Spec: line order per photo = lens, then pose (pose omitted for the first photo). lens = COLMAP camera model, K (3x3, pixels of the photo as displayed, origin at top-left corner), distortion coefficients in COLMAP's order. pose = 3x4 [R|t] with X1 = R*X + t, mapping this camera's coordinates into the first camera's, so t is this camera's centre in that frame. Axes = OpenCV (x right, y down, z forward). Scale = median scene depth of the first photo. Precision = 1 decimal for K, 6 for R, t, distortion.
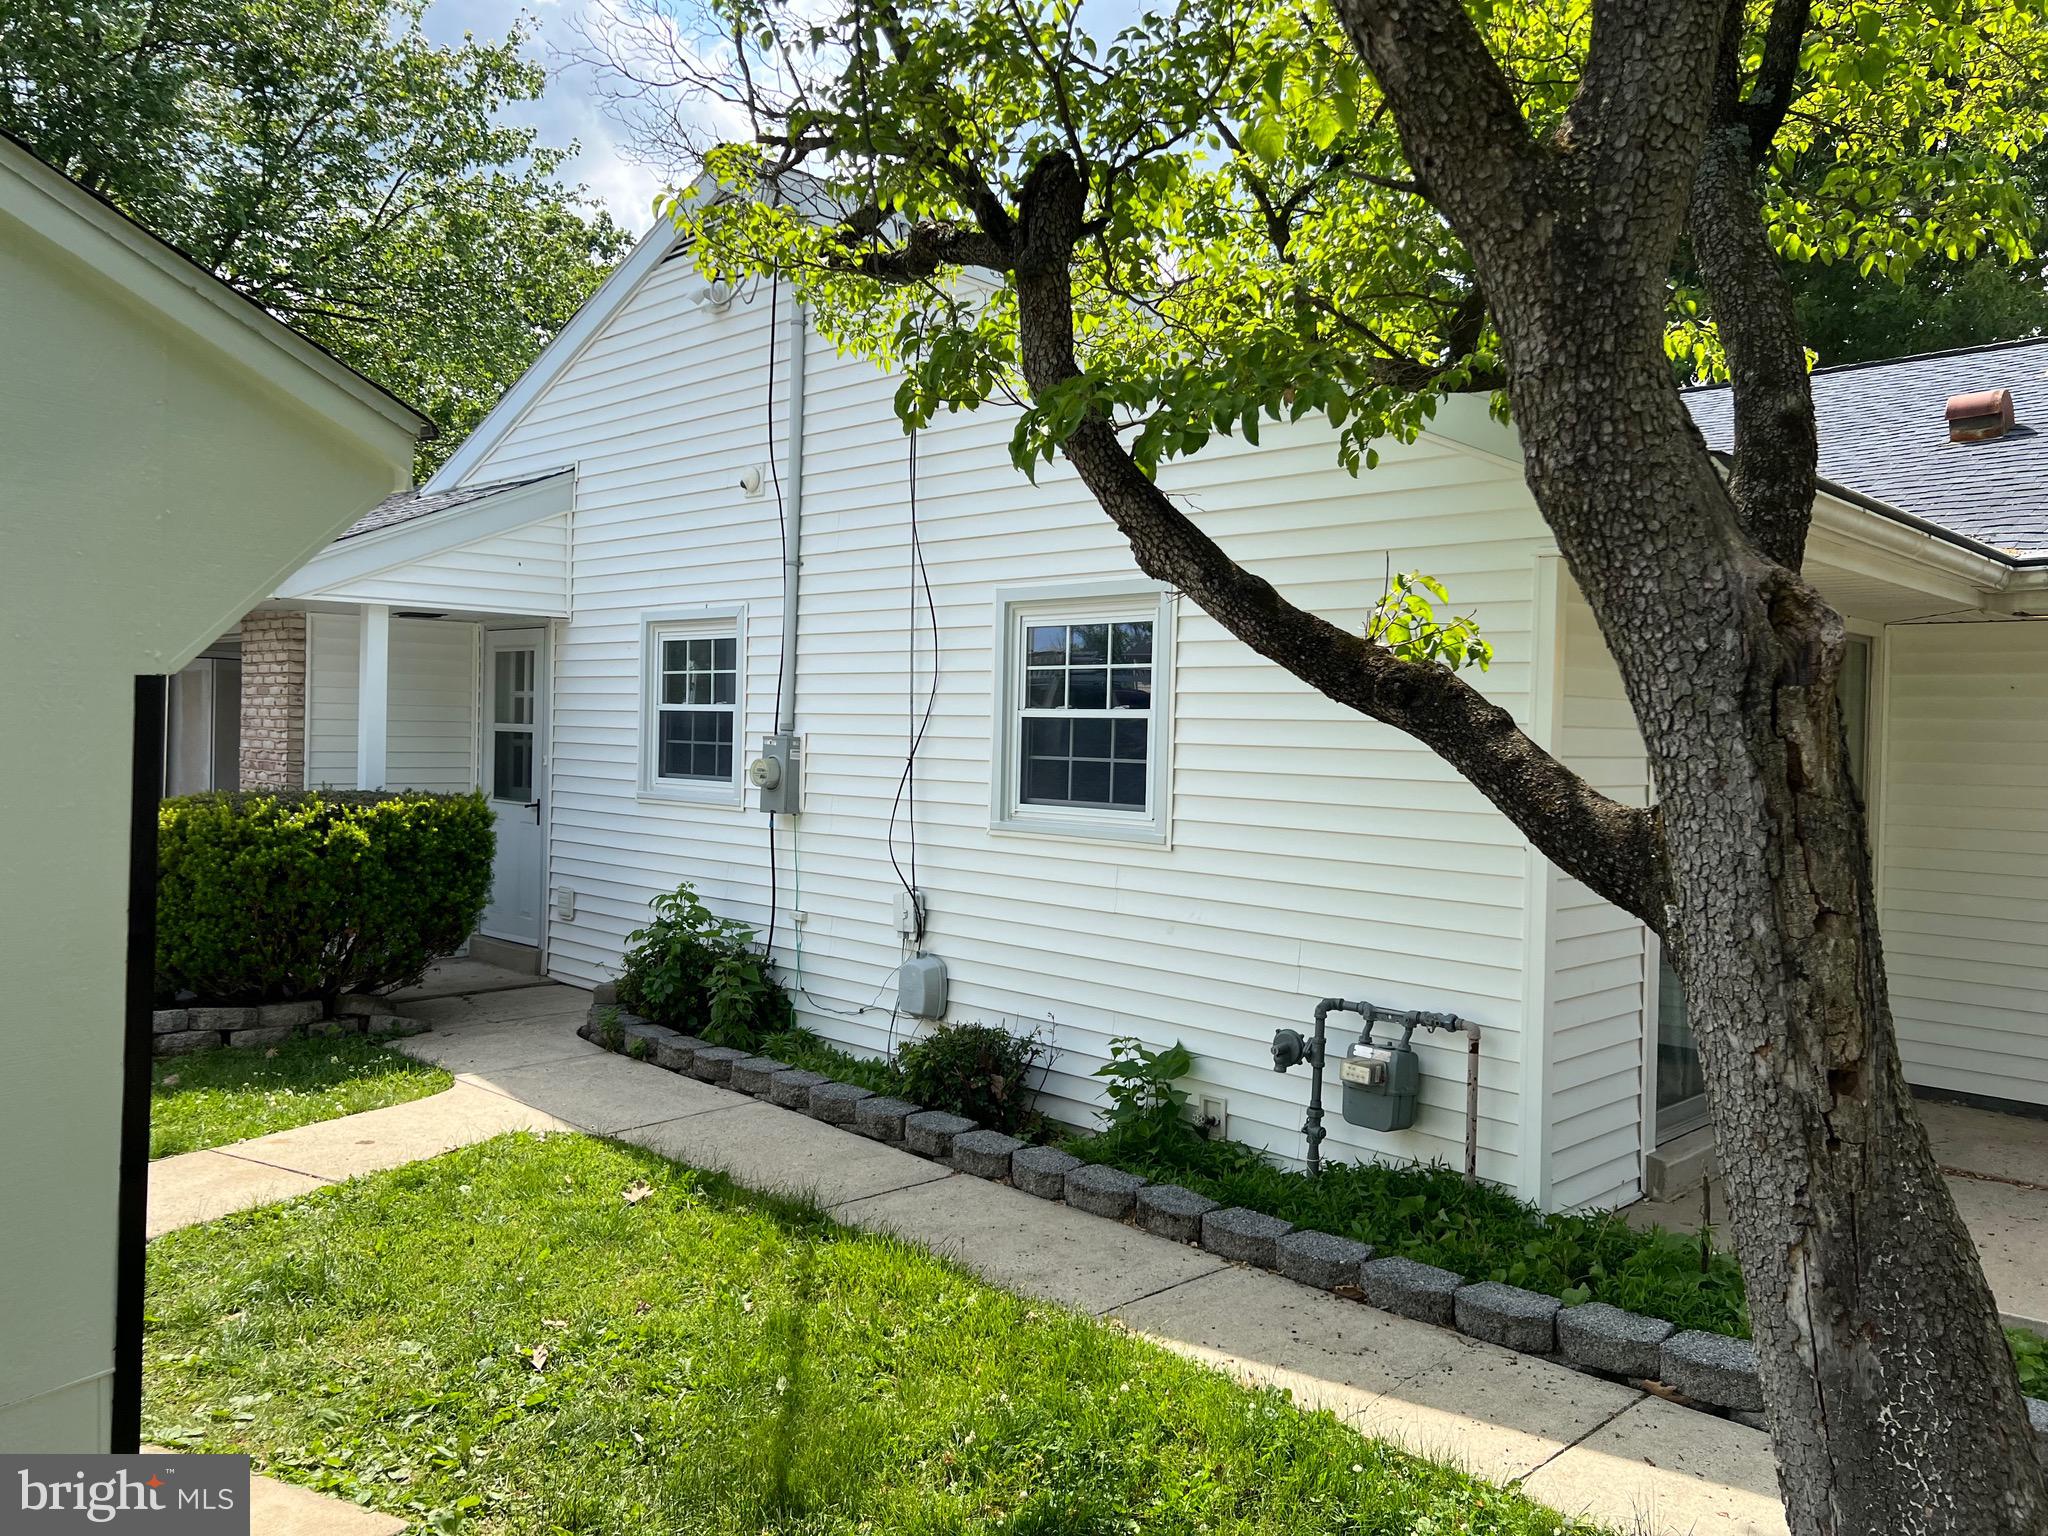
lens RADIAL K [[1560.7, 0, 1036.6], [0, 1560.7, 747.0], [0, 0, 1]] dist [0.041629, -0.042246]
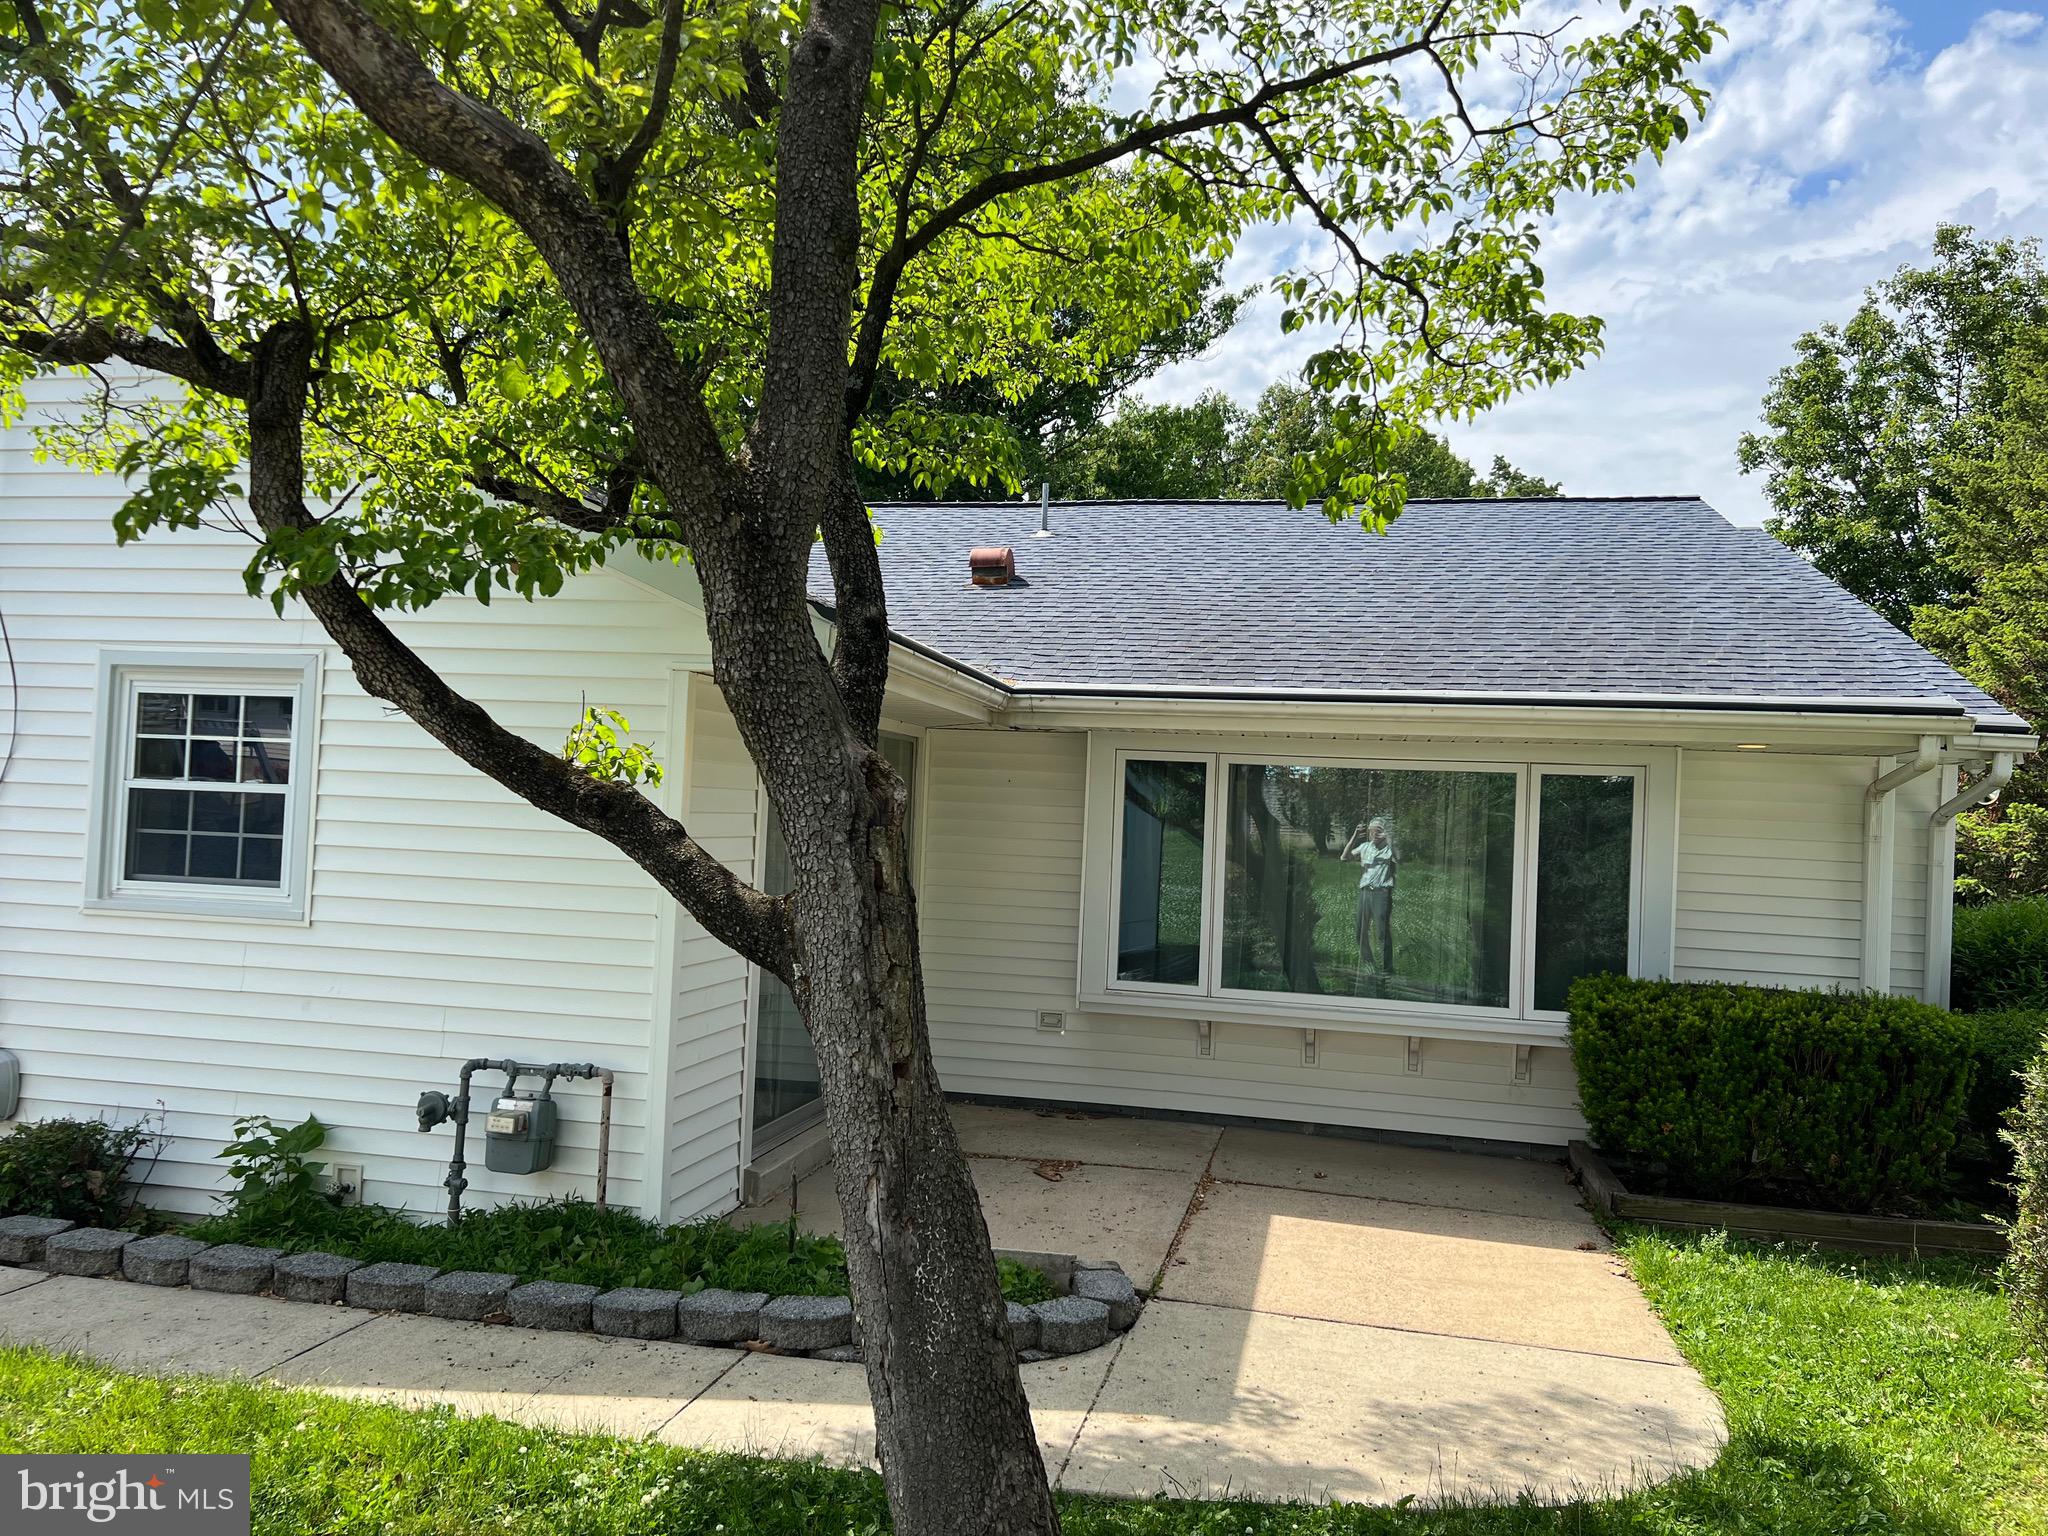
lens RADIAL K [[1560.7, 0, 1036.6], [0, 1560.7, 747.0], [0, 0, 1]] dist [0.041629, -0.042246]
pose [[0.843324, 0.033077, 0.536387, -0.092921], [-0.013818, 0.999109, -0.039886, -0.021986], [-0.537228, 0.026225, 0.843029, -0.167843]]
